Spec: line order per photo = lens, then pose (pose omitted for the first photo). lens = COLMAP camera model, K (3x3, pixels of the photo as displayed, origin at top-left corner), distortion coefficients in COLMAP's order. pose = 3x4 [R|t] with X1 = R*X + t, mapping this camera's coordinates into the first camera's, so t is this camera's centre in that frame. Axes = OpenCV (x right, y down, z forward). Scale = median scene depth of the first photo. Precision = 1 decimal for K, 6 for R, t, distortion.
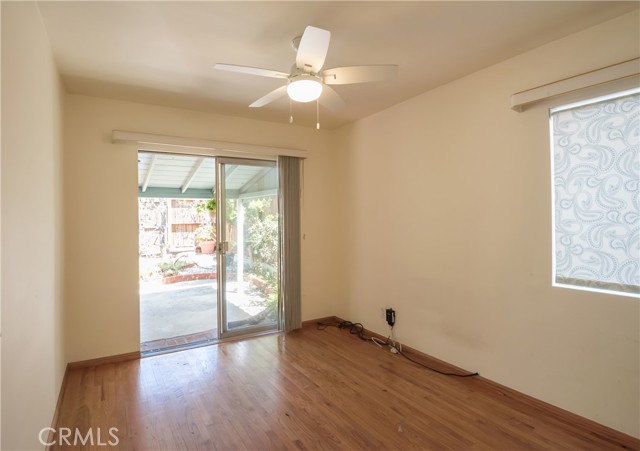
lens RADIAL K [[366.9, 0, 320.0], [0, 366.9, 225.5], [0, 0, 1]] dist [0.002158, 0.000370]
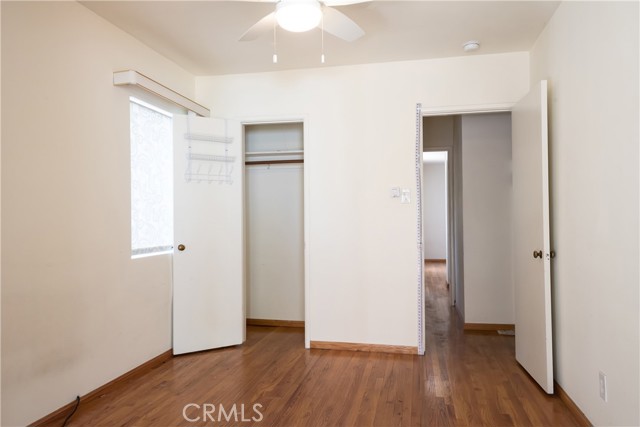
lens RADIAL K [[469.6, 0, 320.0], [0, 469.6, 213.5], [0, 0, 1]] dist [0.008819, 0.003339]
pose [[-0.734999, 0.023599, 0.677657, -0.741678], [0.022780, 0.999689, -0.010106, 0.059158], [-0.677685, 0.008010, -0.735308, 1.689334]]
